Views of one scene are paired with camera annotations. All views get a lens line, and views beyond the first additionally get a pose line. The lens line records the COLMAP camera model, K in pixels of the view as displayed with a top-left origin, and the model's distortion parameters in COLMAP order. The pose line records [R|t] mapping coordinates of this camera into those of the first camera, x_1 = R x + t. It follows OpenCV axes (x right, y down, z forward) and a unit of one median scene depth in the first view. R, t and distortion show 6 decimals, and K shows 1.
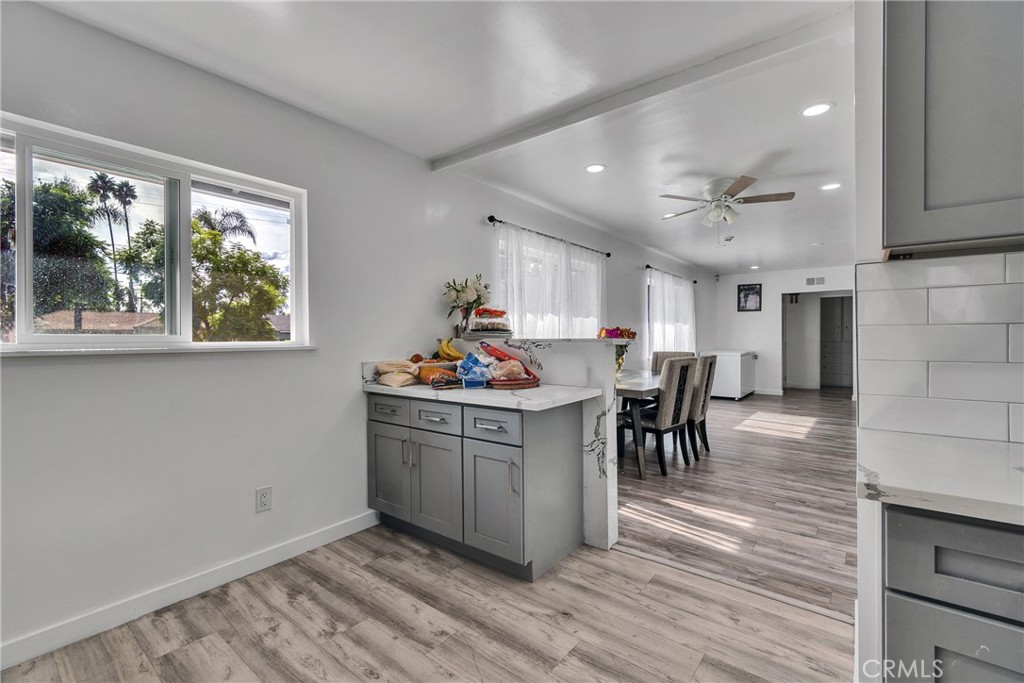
lens RADIAL K [[444.4, 0, 511.1], [0, 444.4, 339.8], [0, 0, 1]] dist [-0.001391, -0.000324]
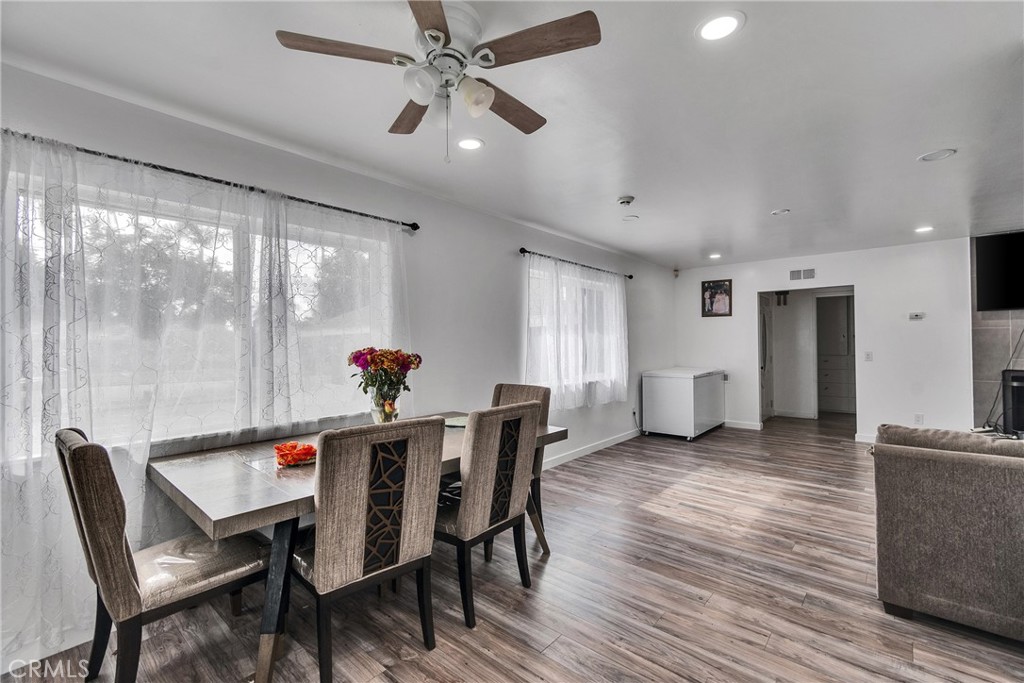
lens RADIAL K [[444.4, 0, 512.3], [0, 444.4, 340.3], [0, 0, 1]] dist [-0.001391, -0.000324]
pose [[0.999087, -0.007945, -0.041988, 0.223930], [0.007307, 0.999856, -0.015321, -0.014712], [0.042104, 0.015000, 0.999001, 0.236520]]
